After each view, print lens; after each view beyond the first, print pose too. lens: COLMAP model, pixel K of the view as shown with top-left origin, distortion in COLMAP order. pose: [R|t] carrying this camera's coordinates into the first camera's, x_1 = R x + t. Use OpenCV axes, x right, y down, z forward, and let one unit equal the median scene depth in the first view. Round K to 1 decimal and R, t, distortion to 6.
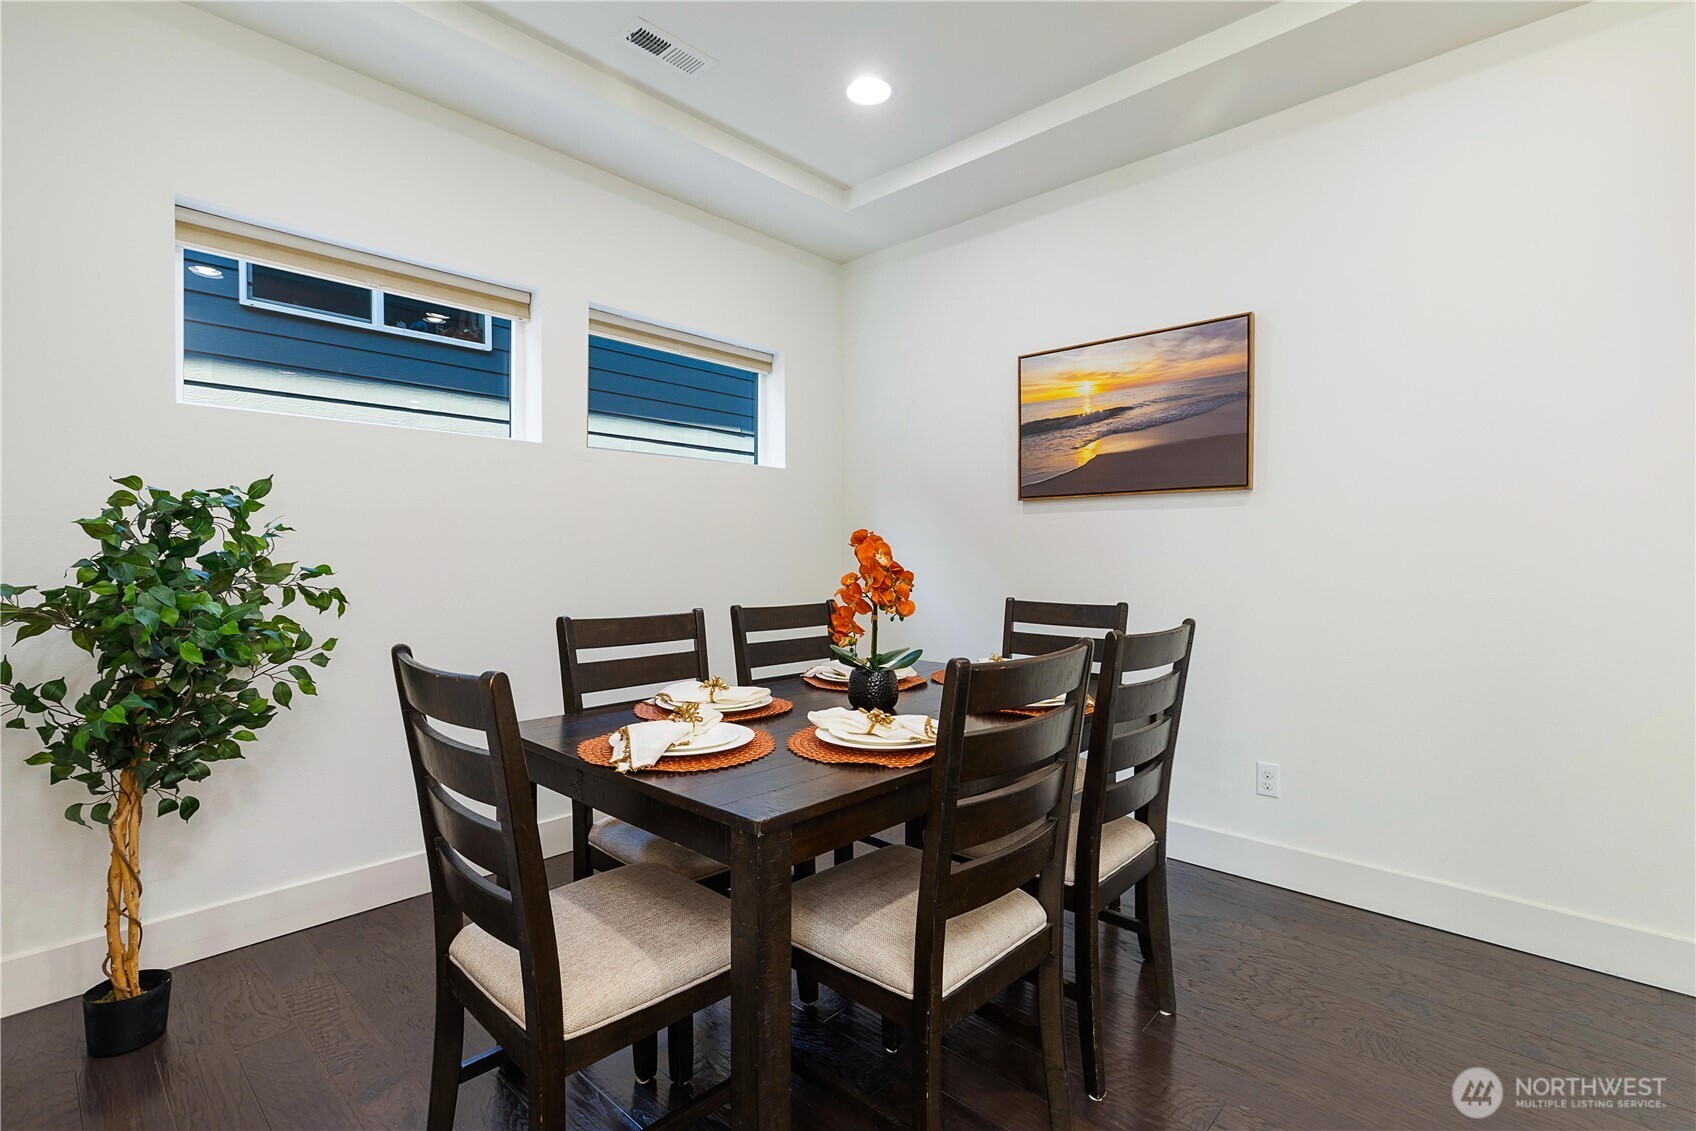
lens RADIAL K [[779.1, 0, 844.0], [0, 779.1, 566.0], [0, 0, 1]] dist [0.000356, -0.000097]
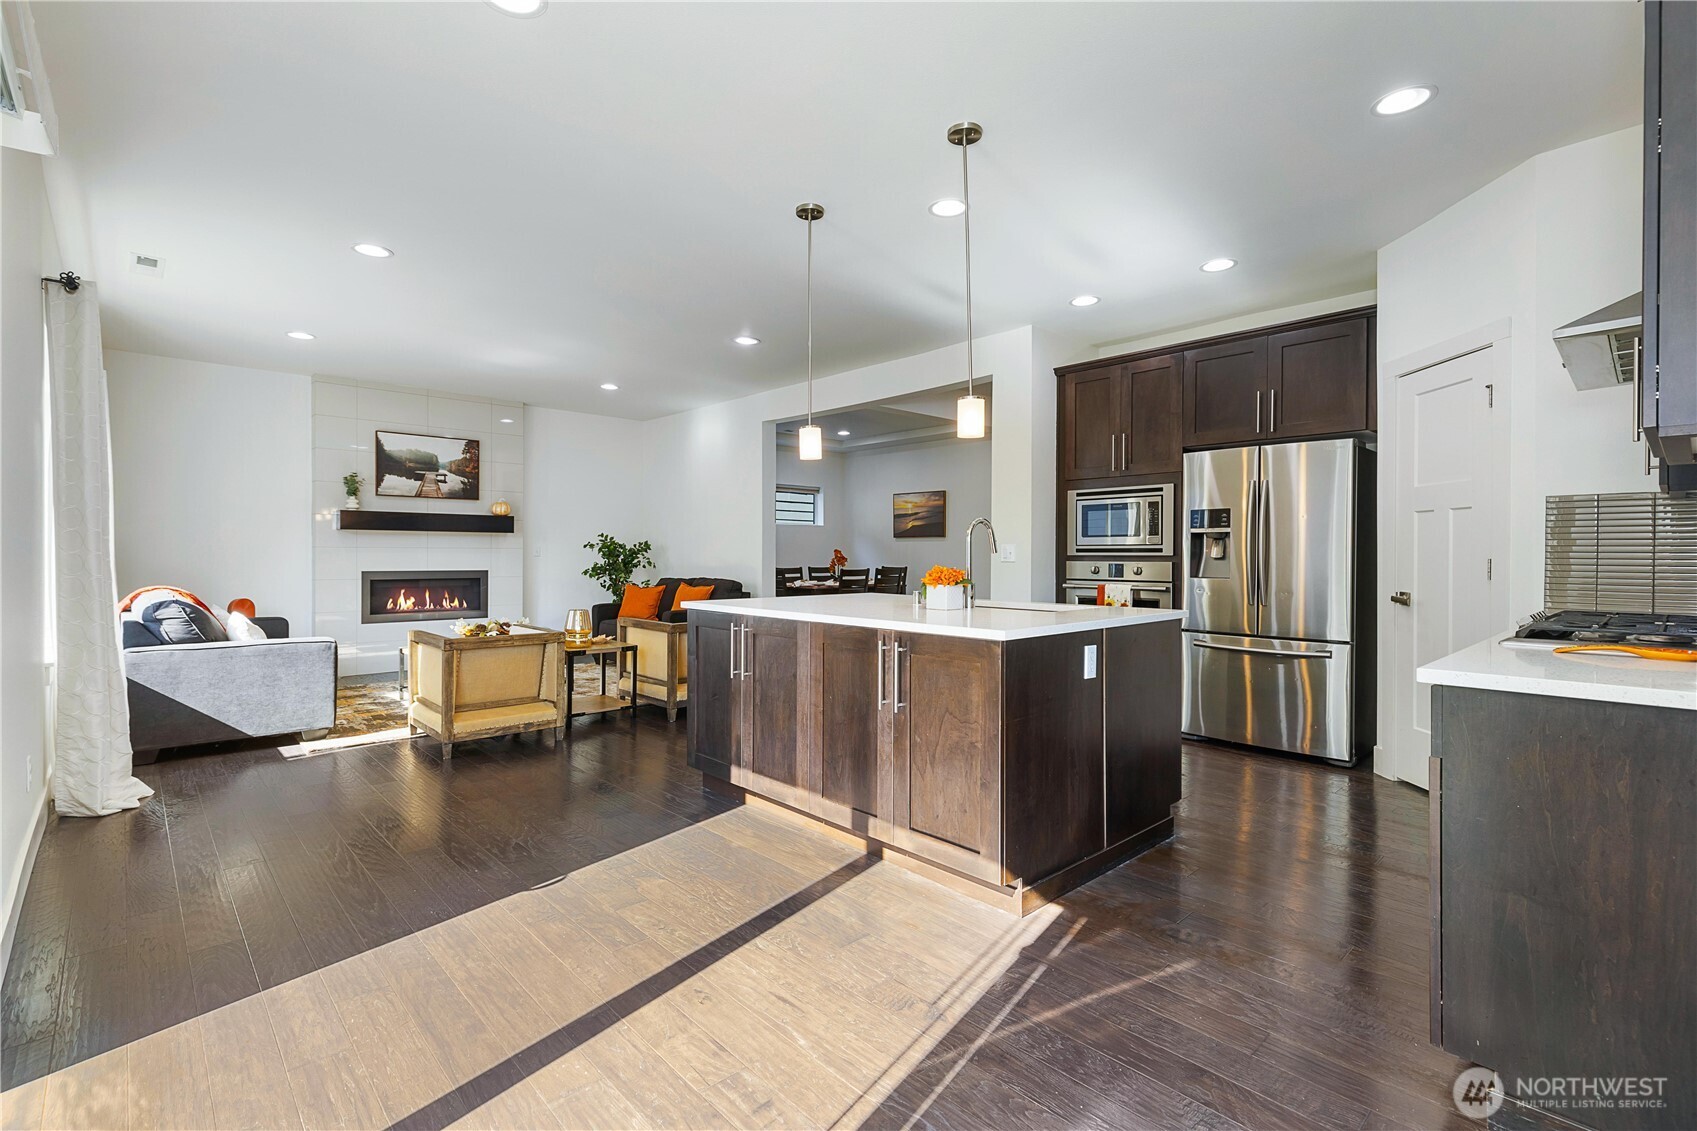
lens RADIAL K [[775.9, 0, 860.2], [0, 775.9, 569.8], [0, 0, 1]] dist [0.014110, 0.000044]
pose [[0.998094, 0.001310, -0.061696, 0.312685], [-0.000682, 0.999948, 0.010205, 0.019166], [0.061706, -0.010143, 0.998043, -2.498084]]
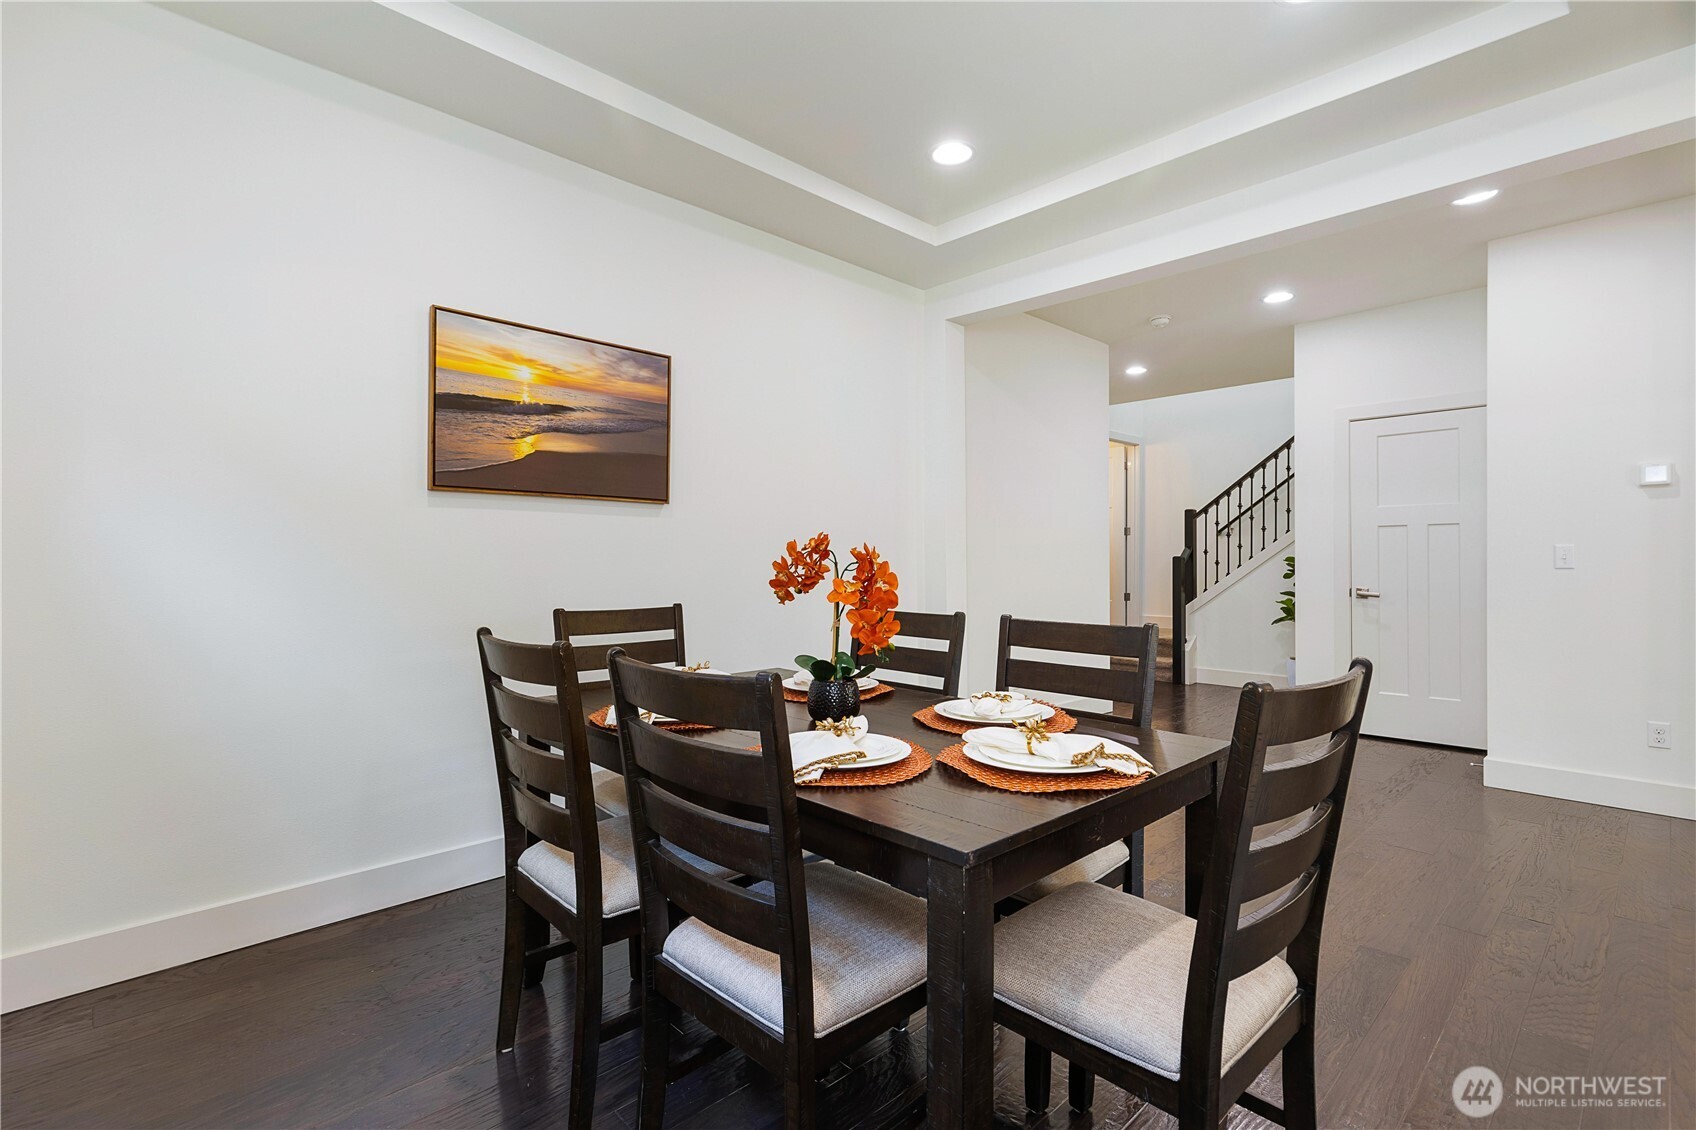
lens RADIAL K [[775.4, 0, 851.2], [0, 775.4, 569.6], [0, 0, 1]] dist [0.014110, 0.000044]
pose [[0.048204, -0.008916, 0.998798, -0.588940], [0.019729, 0.999774, 0.007972, -0.001399], [-0.998643, 0.019321, 0.048369, 0.597204]]
